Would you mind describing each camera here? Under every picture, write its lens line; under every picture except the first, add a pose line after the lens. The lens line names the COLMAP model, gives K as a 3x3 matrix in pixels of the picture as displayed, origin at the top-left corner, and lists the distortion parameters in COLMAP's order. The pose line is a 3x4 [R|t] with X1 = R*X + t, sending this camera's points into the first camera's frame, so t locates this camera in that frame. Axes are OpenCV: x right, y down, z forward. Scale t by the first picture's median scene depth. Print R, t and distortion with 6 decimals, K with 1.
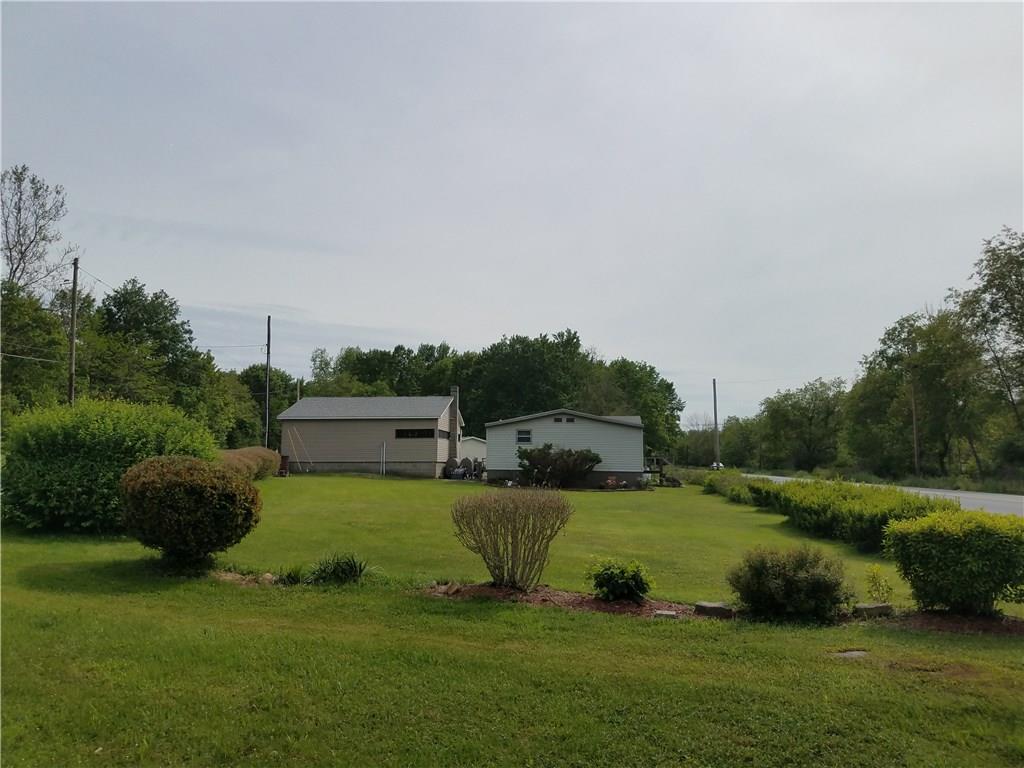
lens RADIAL K [[779.2, 0, 512.0], [0, 779.2, 384.0], [0, 0, 1]] dist [0.238338, -0.000059]
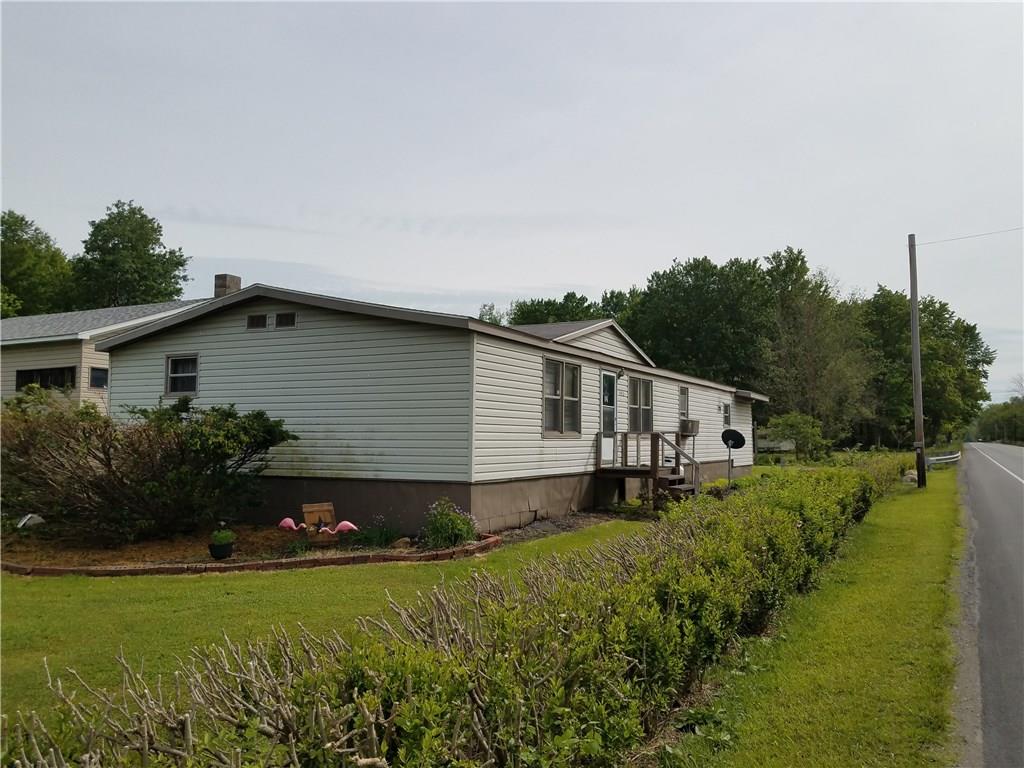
lens RADIAL K [[774.9, 0, 512.0], [0, 774.9, 384.0], [0, 0, 1]] dist [0.001990, -0.129747]
pose [[0.921748, -0.029727, -0.386649, 0.106949], [0.040554, 0.998980, 0.019874, 0.026374], [0.385663, -0.033999, 0.922013, 0.275298]]
